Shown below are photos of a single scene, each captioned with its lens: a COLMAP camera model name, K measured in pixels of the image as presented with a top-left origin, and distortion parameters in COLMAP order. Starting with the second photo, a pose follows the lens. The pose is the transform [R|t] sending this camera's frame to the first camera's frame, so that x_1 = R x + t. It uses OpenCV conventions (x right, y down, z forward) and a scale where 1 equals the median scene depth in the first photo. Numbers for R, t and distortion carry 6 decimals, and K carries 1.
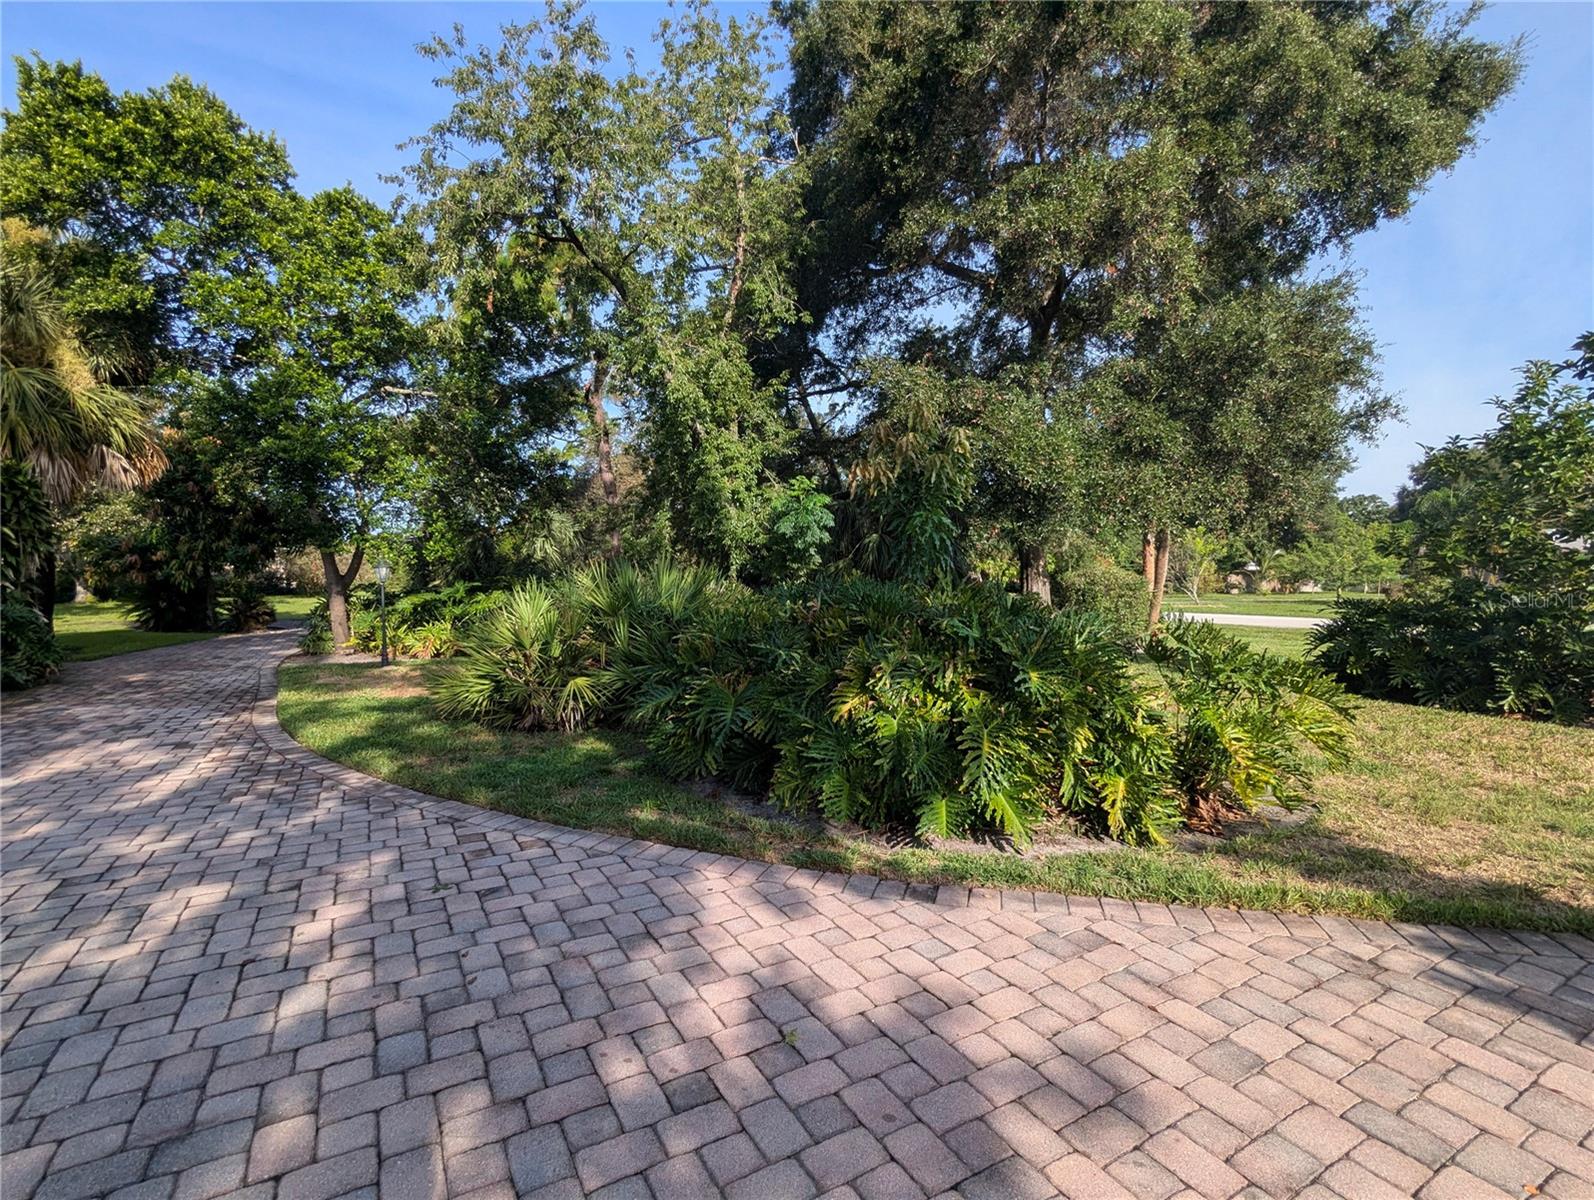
lens RADIAL K [[754.0, 0, 792.1], [0, 754.0, 600.4], [0, 0, 1]] dist [-0.007573, 0.003099]
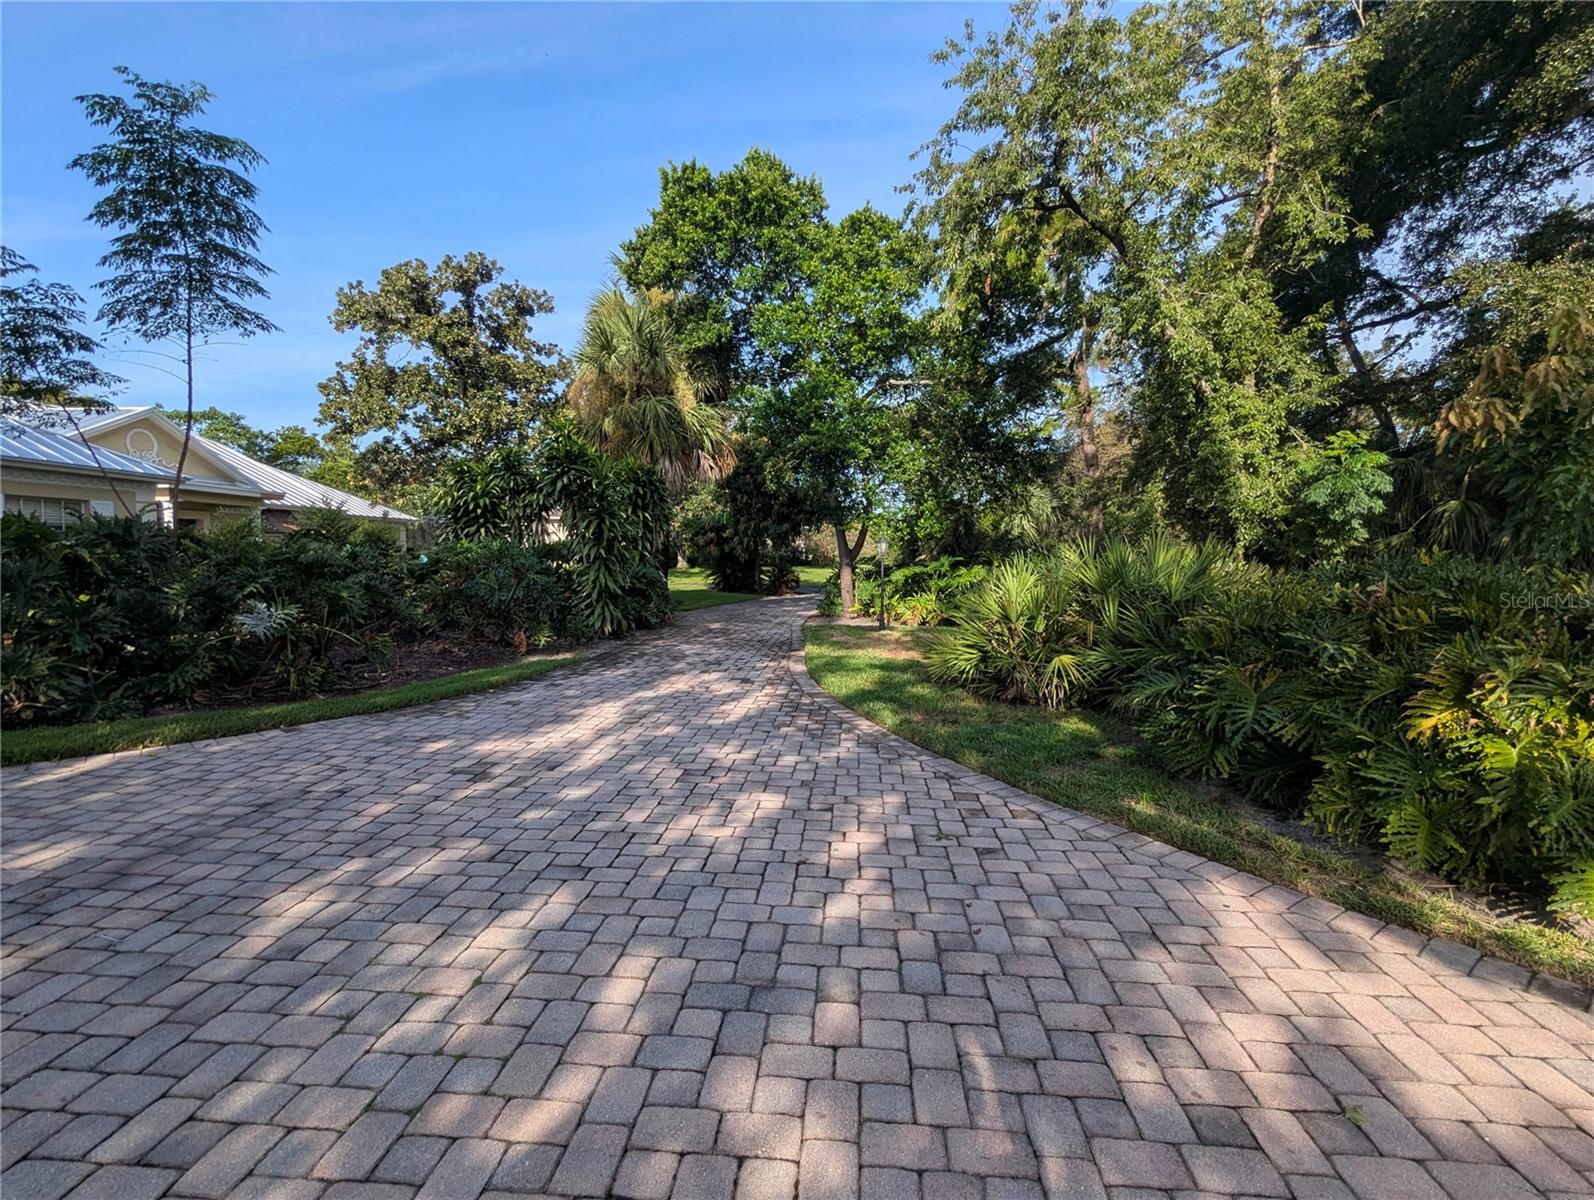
lens RADIAL K [[754.0, 0, 799.7], [0, 754.0, 595.9], [0, 0, 1]] dist [-0.007573, 0.003099]
pose [[0.825496, 0.043063, -0.562763, -0.016081], [-0.028783, 0.999000, 0.034223, 0.001736], [0.563674, -0.012053, 0.825910, -0.002284]]
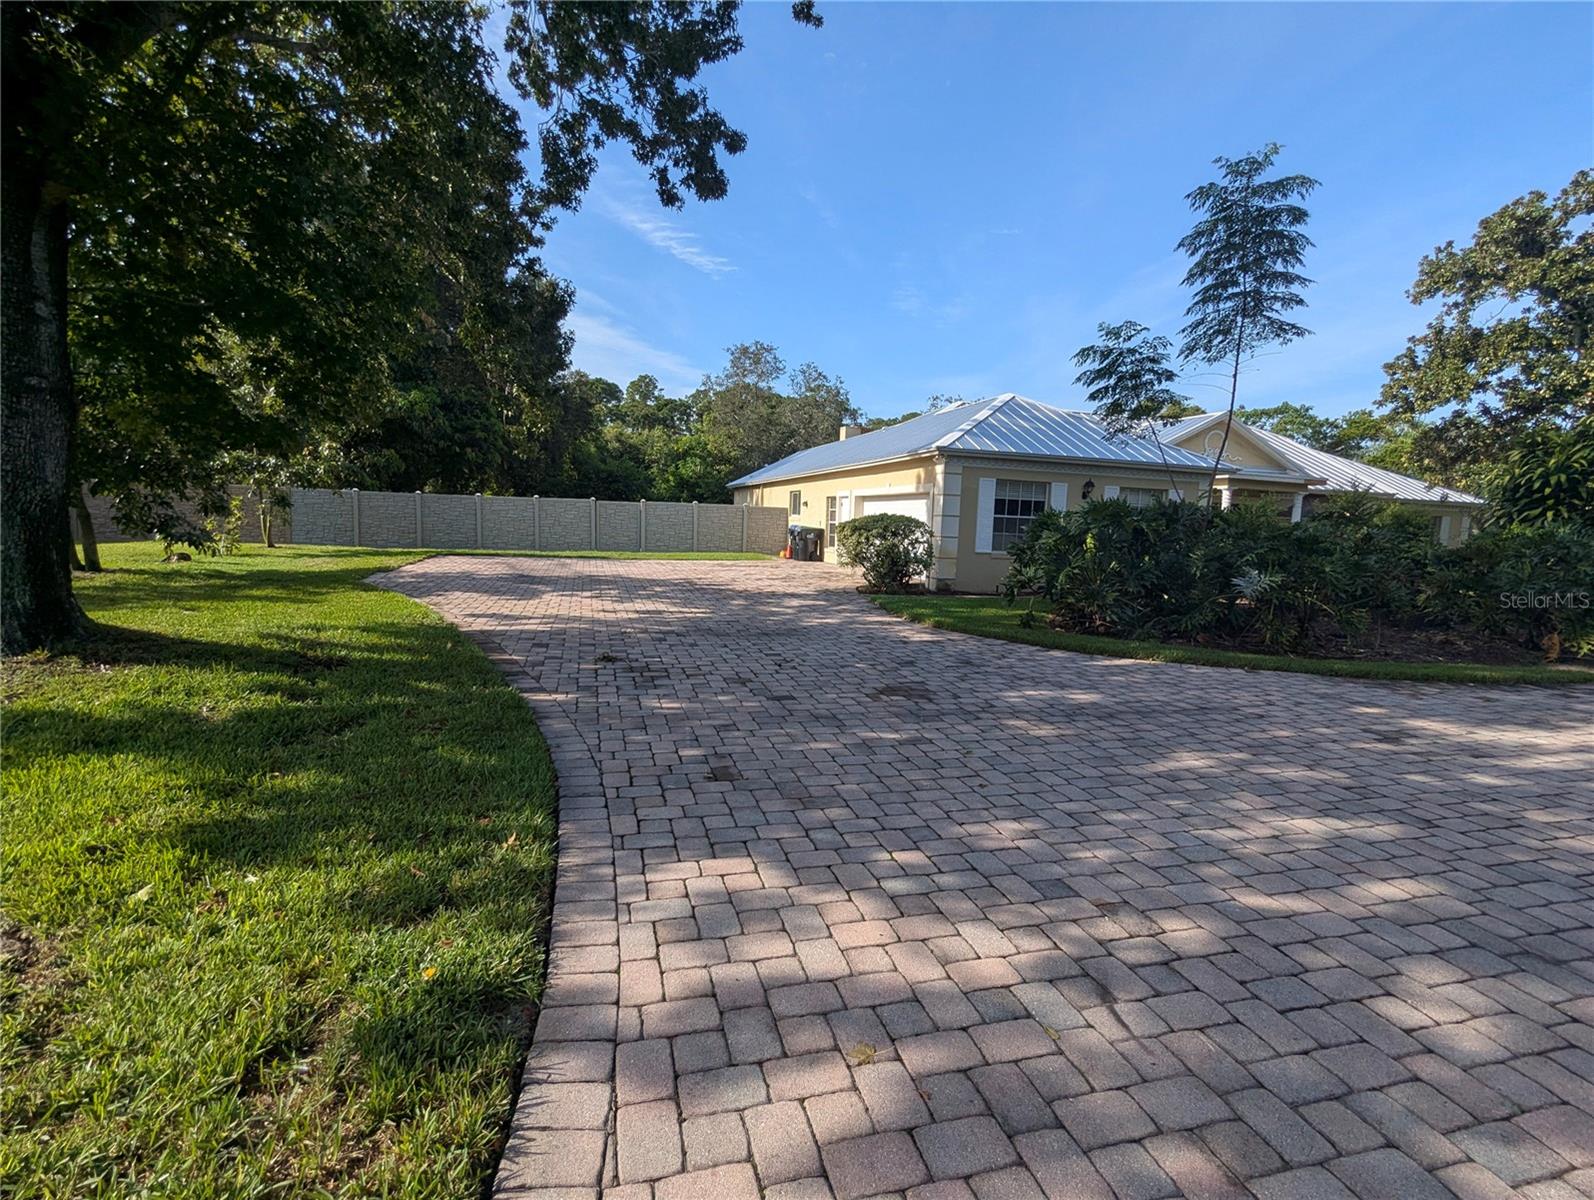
lens RADIAL K [[754.0, 0, 789.1], [0, 754.0, 603.5], [0, 0, 1]] dist [-0.007573, 0.003099]
pose [[-0.267410, 0.106529, -0.957676, 0.046459], [-0.064590, 0.989653, 0.128121, 0.004667], [0.961416, 0.096117, -0.257763, 0.002561]]
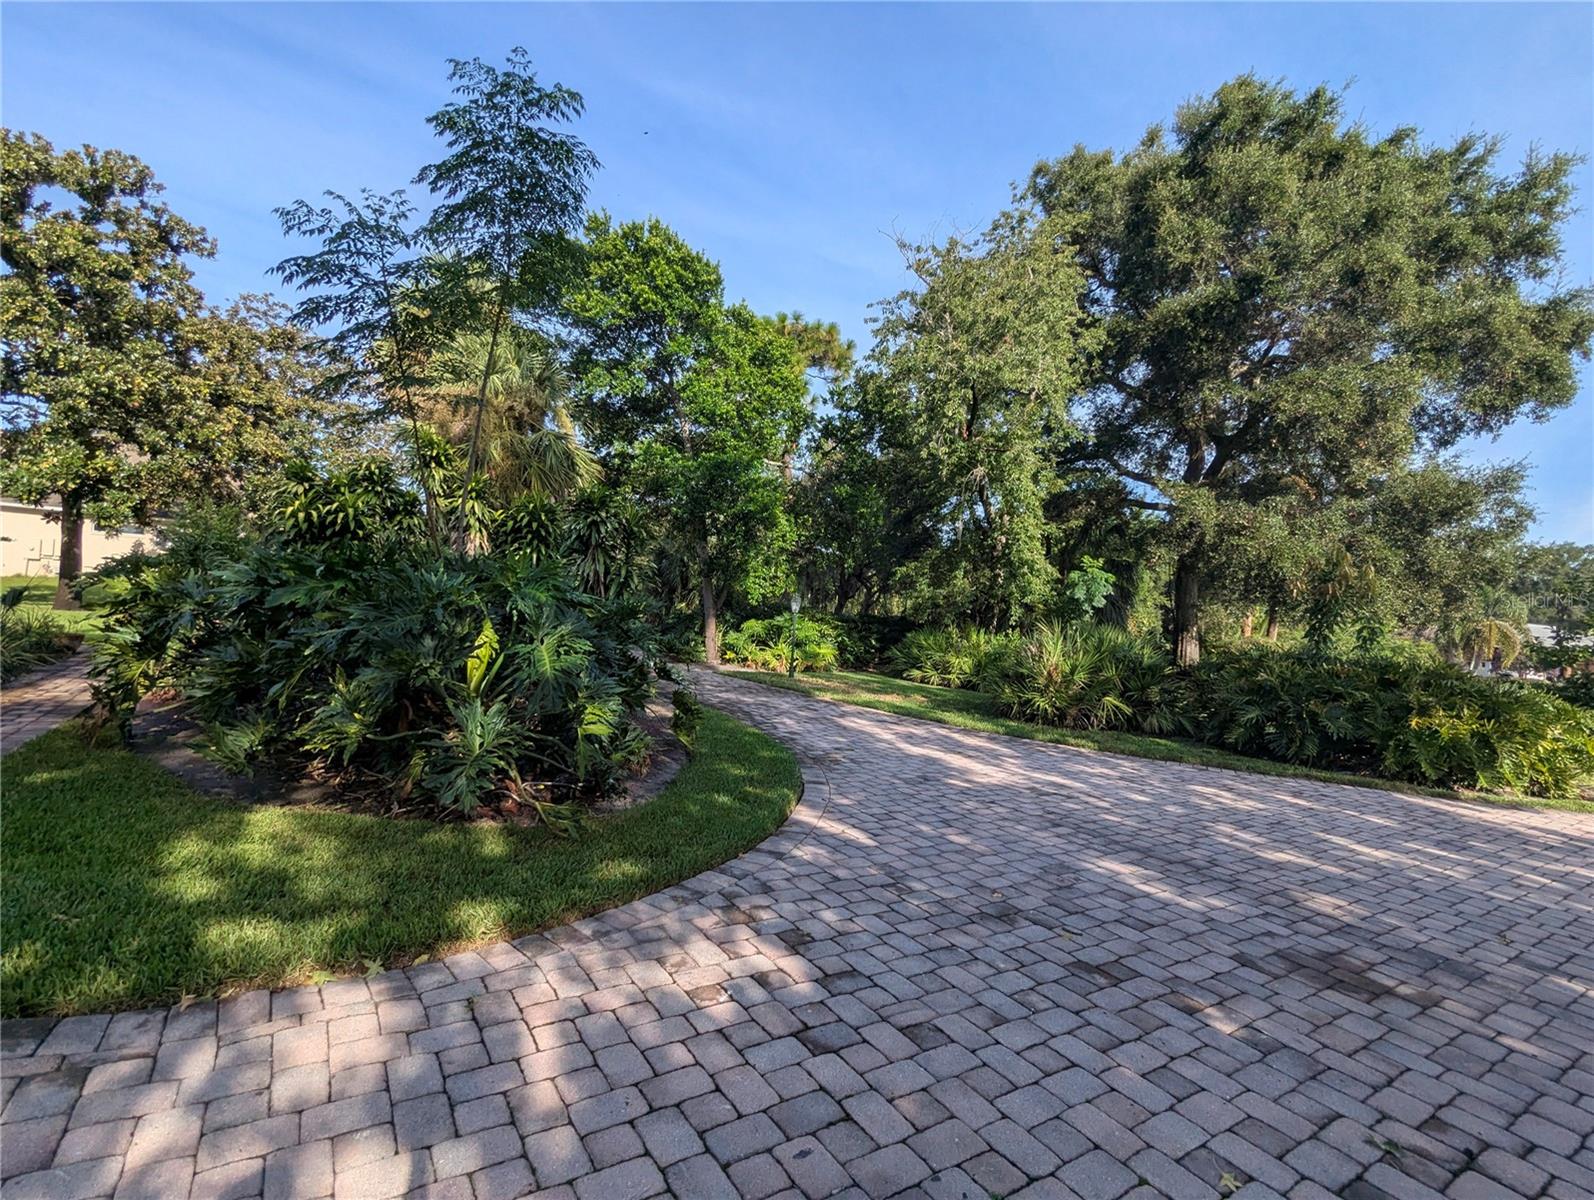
lens RADIAL K [[754.0, 0, 811.9], [0, 754.0, 587.2], [0, 0, 1]] dist [-0.007573, 0.003099]
pose [[0.994732, 0.080455, 0.063530, -0.314989], [-0.076250, 0.994898, -0.066054, 0.007559], [-0.068520, 0.060862, 0.995792, -0.162137]]
